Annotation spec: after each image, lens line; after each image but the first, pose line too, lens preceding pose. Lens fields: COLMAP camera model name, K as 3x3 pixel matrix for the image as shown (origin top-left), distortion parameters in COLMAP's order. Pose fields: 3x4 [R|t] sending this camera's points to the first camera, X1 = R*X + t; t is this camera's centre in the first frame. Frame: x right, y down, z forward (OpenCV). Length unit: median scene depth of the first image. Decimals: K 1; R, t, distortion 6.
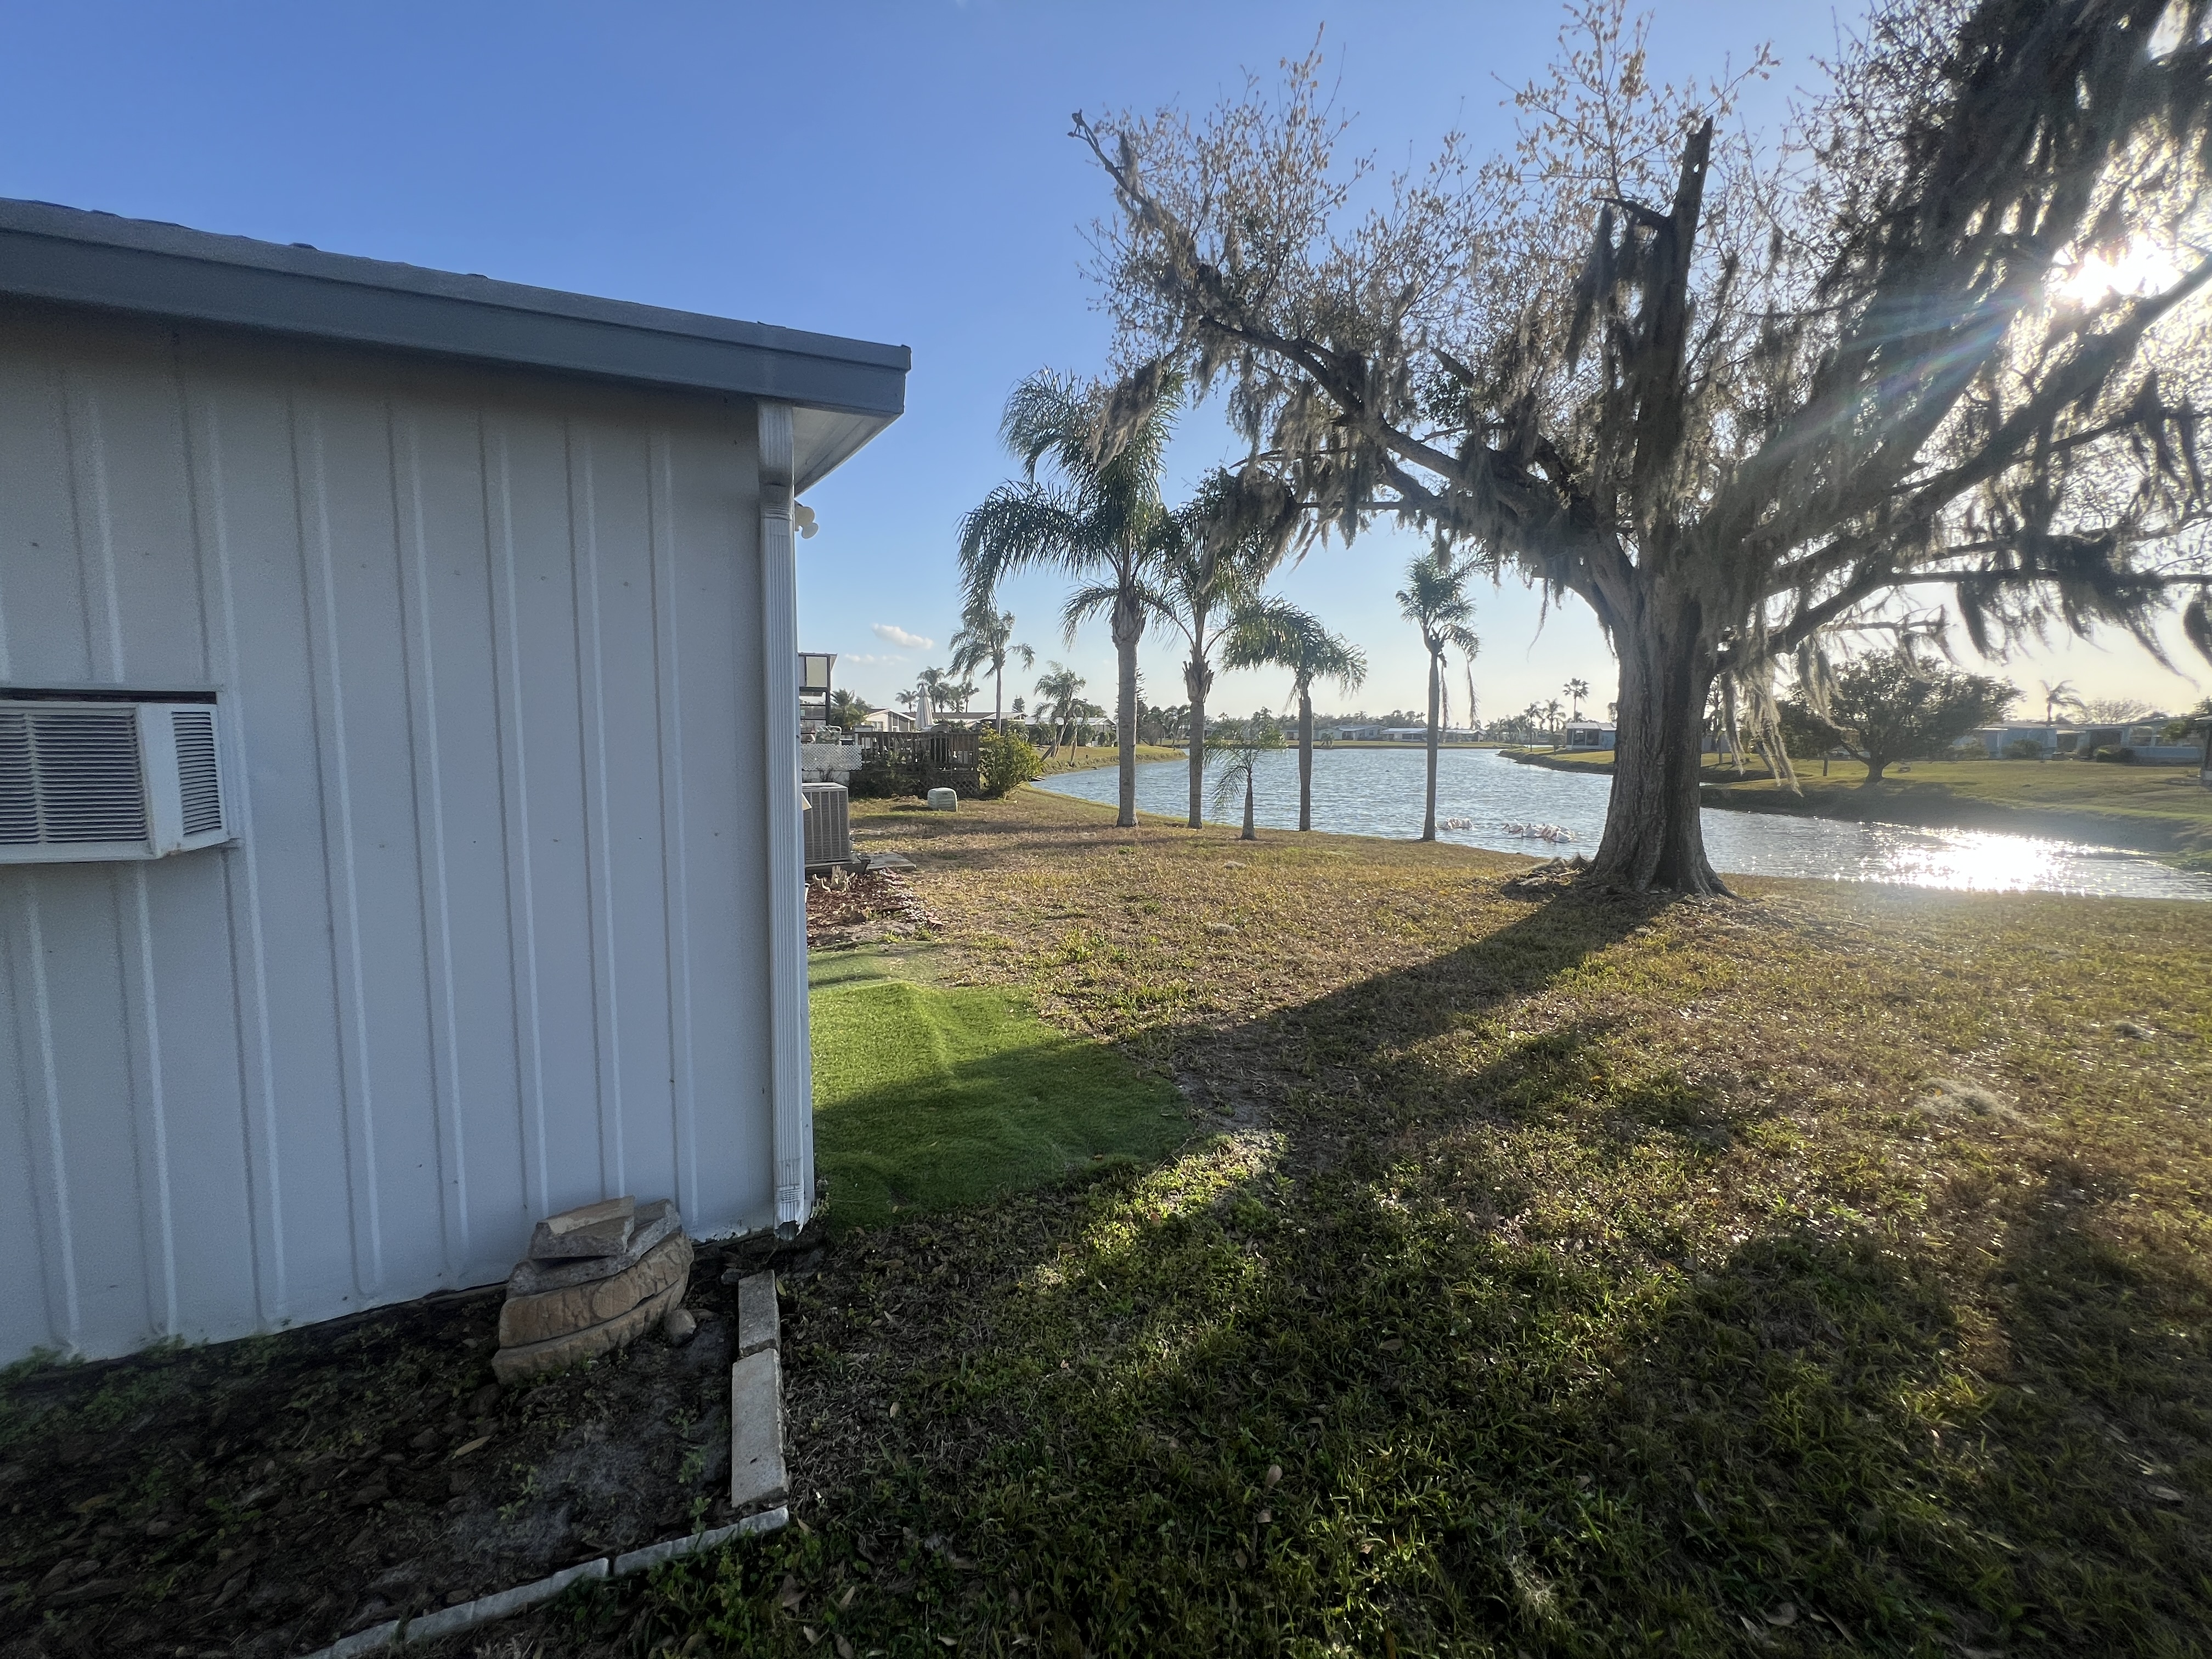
lens RADIAL K [[882.1, 0, 1101.0], [0, 882.1, 818.1], [0, 0, 1]] dist [0.001932, -0.000401]
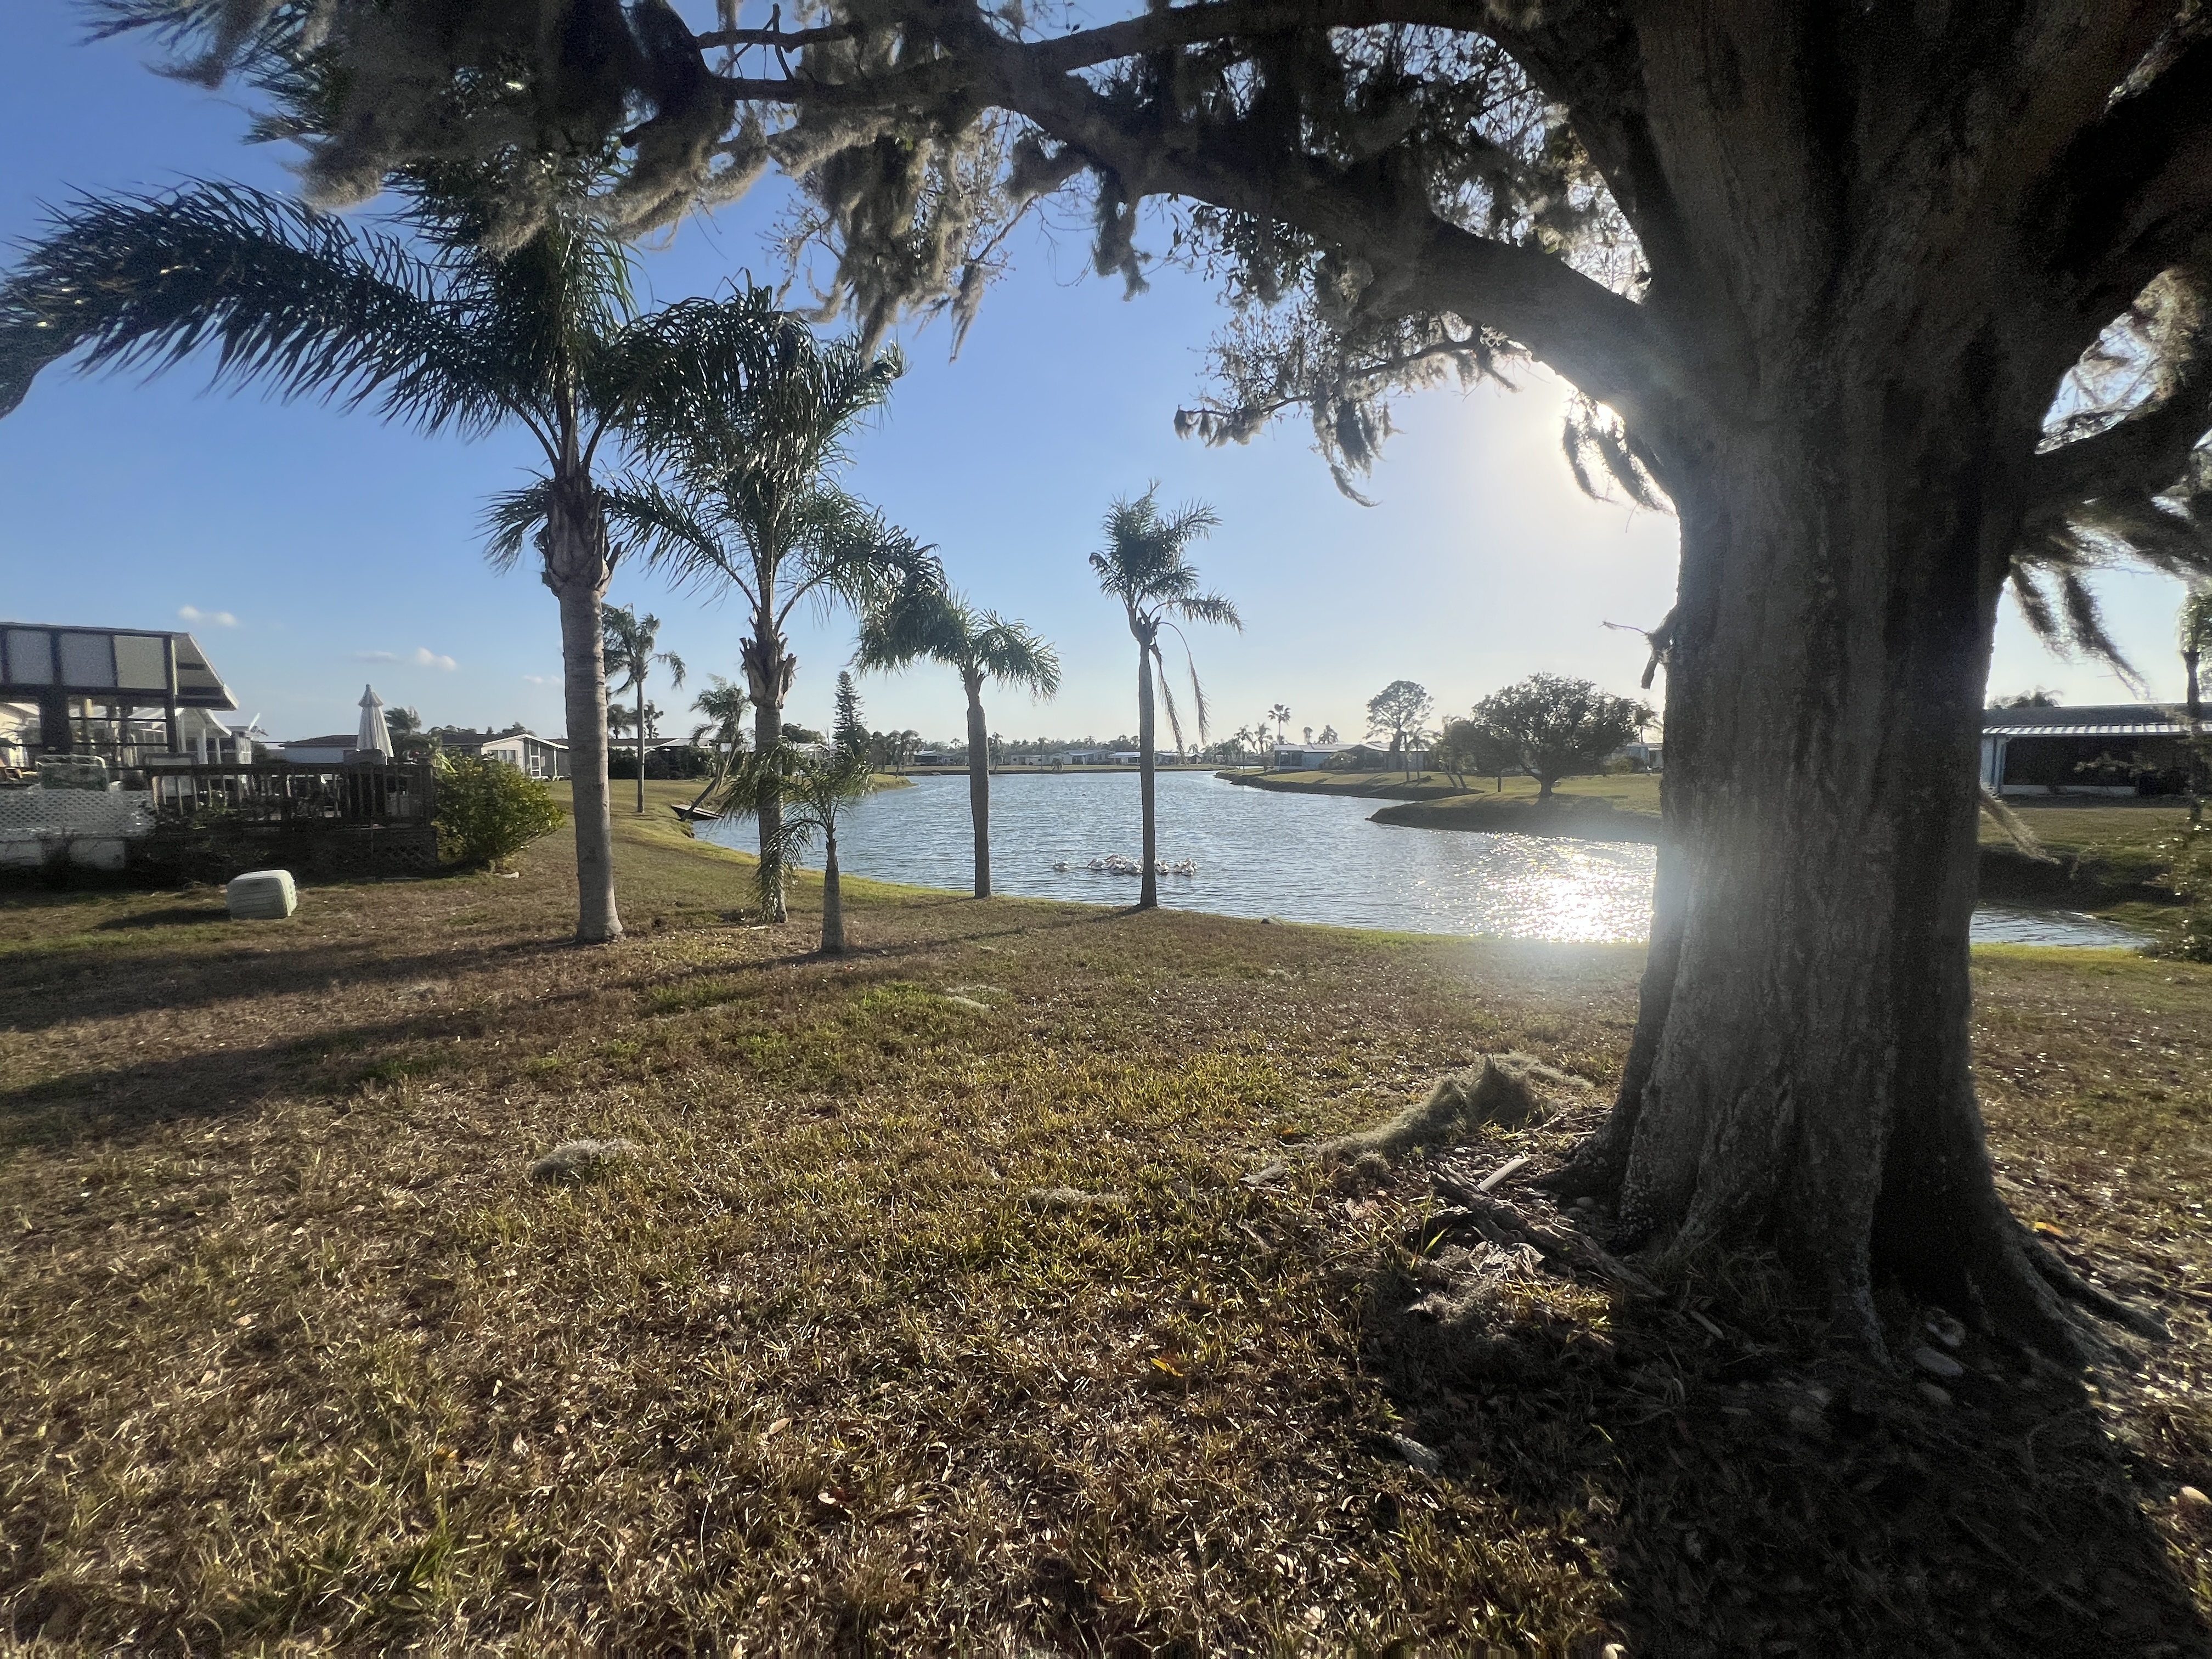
lens RADIAL K [[882.1, 0, 1101.0], [0, 882.1, 818.1], [0, 0, 1]] dist [0.001932, -0.000401]
pose [[0.956599, -0.032471, 0.289594, 0.051683], [0.040907, 0.998895, -0.023123, -0.012265], [-0.288523, 0.033966, 0.956870, 0.129642]]
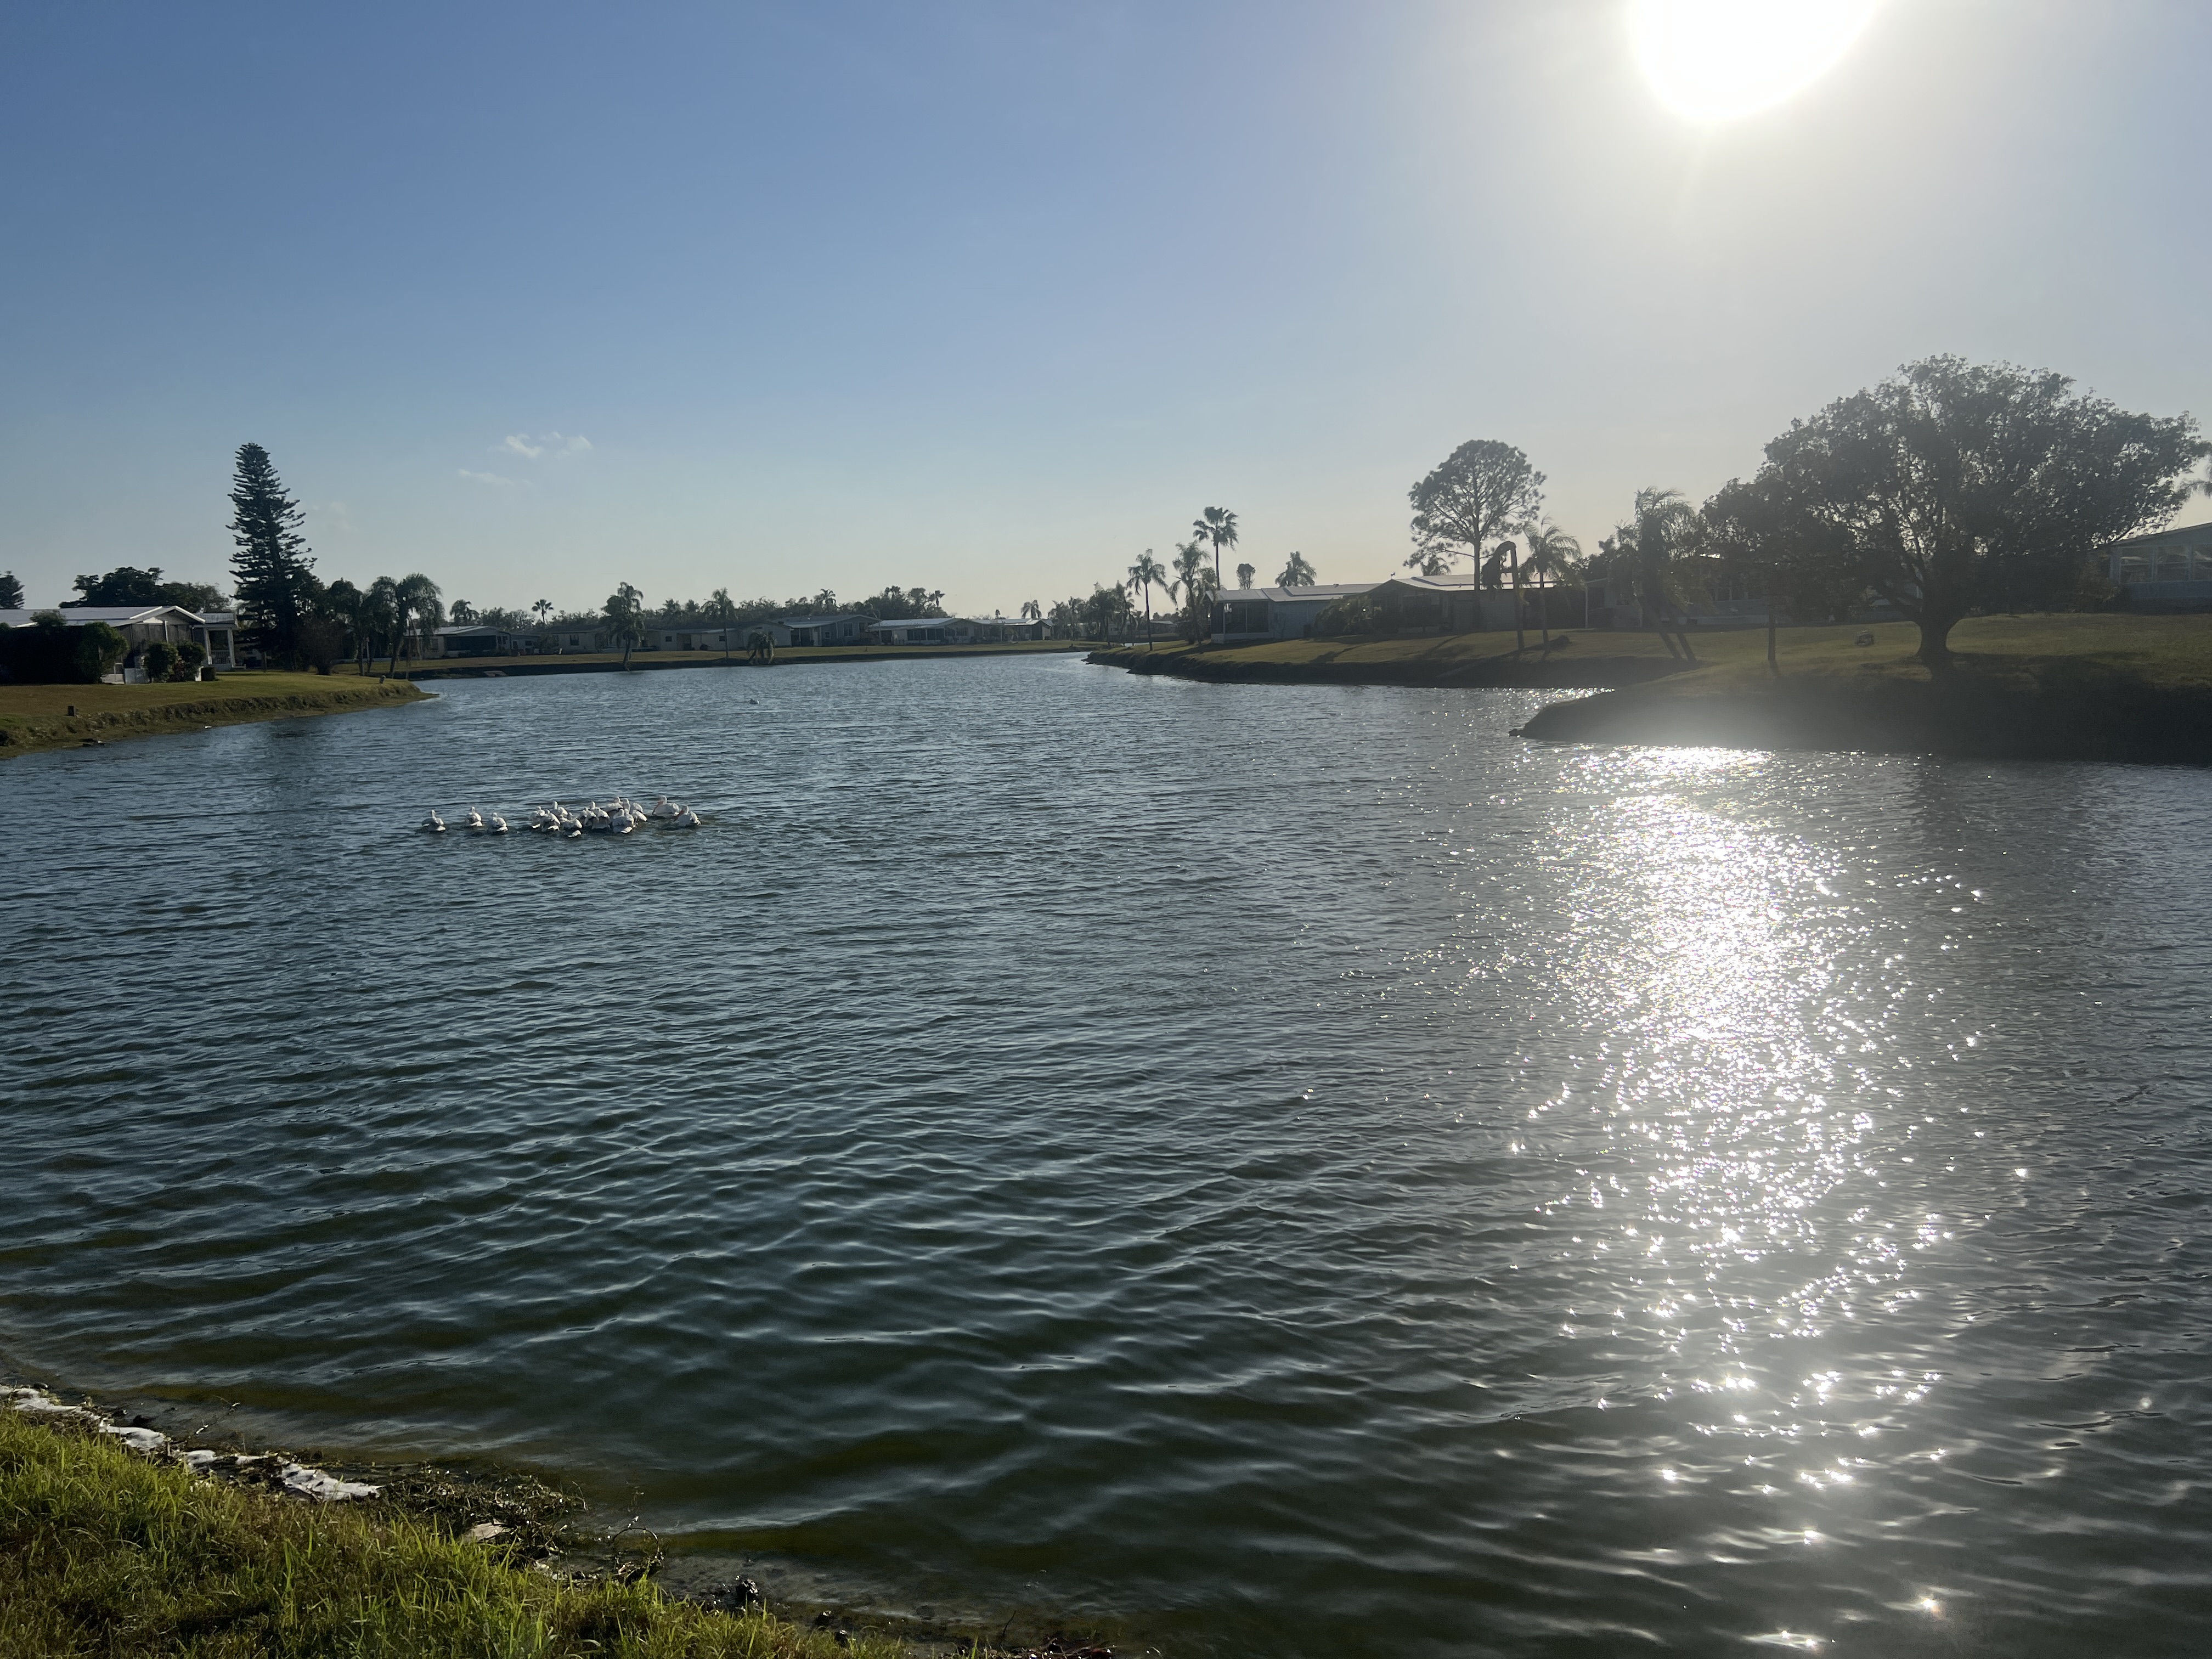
lens RADIAL K [[1688.0, 0, 1093.1], [0, 1688.0, 829.9], [0, 0, 1]] dist [0.069687, -0.003941]
pose [[0.904389, -0.090807, 0.416934, 0.115902], [0.084737, 0.995854, 0.033088, -0.019517], [-0.418210, 0.005406, 0.908334, 0.379546]]
